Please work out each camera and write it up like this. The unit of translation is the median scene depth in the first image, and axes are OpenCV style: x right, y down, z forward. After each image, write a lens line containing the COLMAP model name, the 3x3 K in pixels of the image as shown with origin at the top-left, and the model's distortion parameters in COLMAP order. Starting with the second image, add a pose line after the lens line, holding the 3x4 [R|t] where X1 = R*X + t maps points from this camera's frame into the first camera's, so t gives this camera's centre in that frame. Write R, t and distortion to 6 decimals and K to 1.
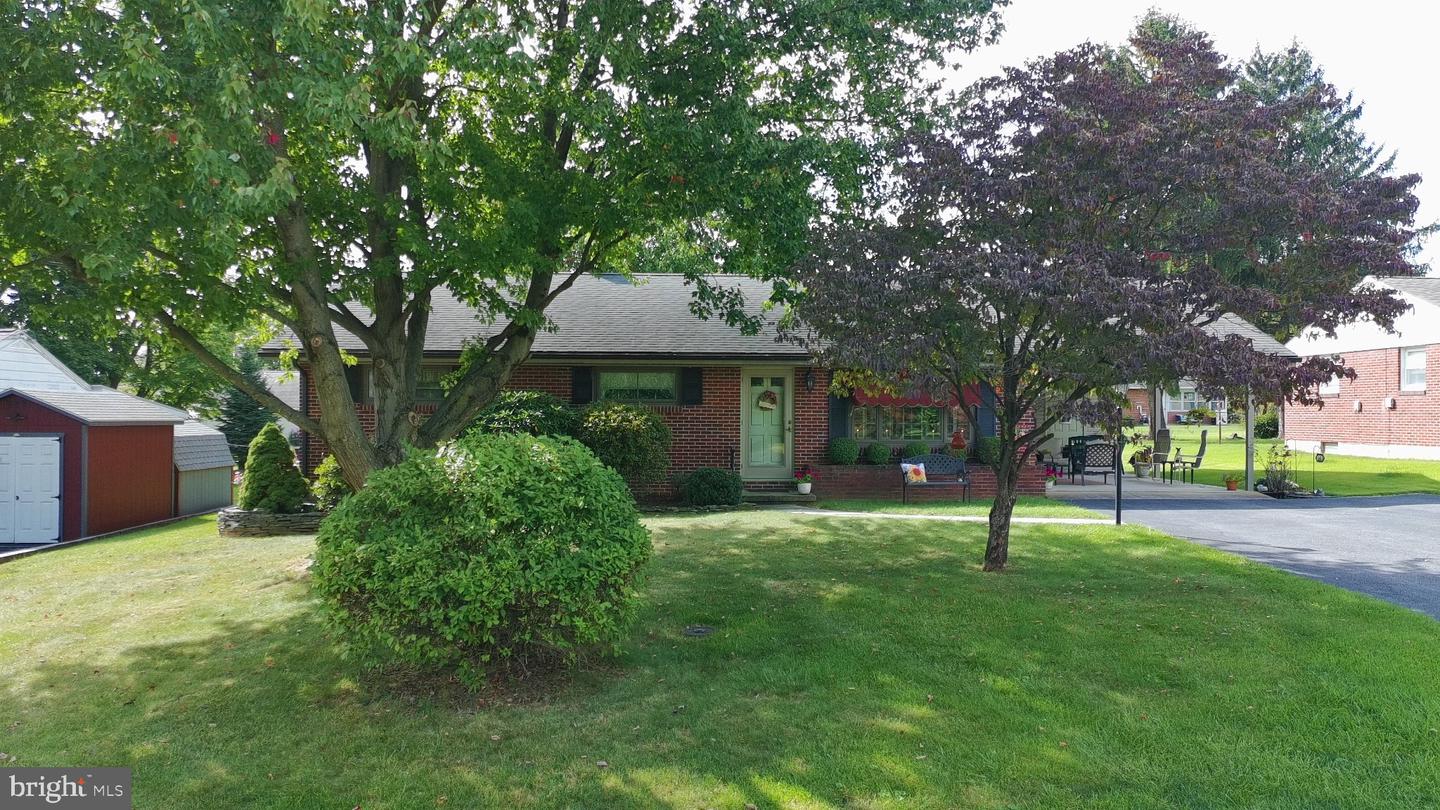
lens RADIAL K [[1137.7, 0, 720.0], [0, 1137.7, 405.0], [0, 0, 1]] dist [0.036147, -0.005035]
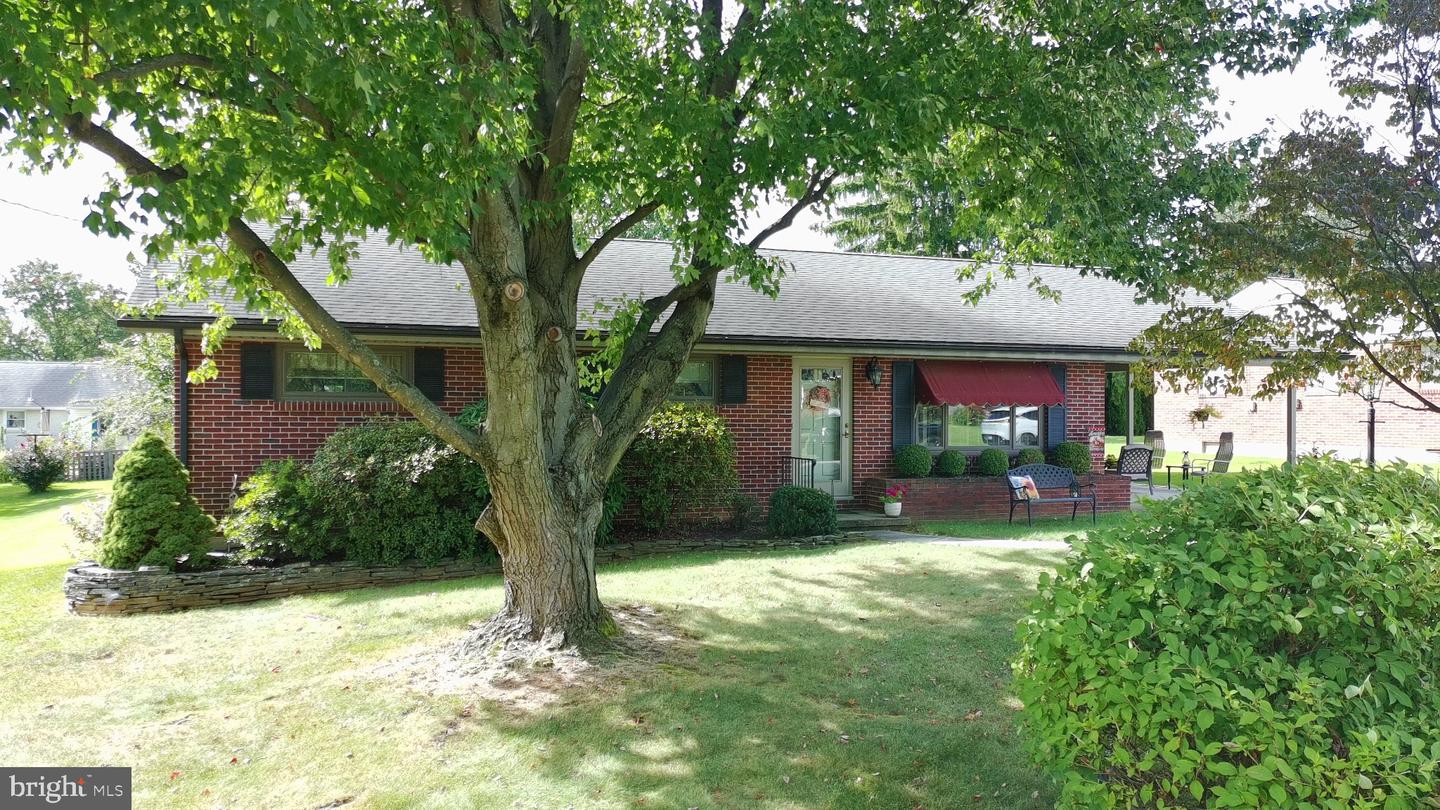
lens RADIAL K [[1137.7, 0, 720.0], [0, 1137.7, 405.0], [0, 0, 1]] dist [0.036147, -0.005035]
pose [[0.949231, 0.001766, 0.314574, -0.299881], [-0.001948, 0.999998, 0.000261, 0.000613], [-0.314573, -0.000861, 0.949233, 0.296656]]
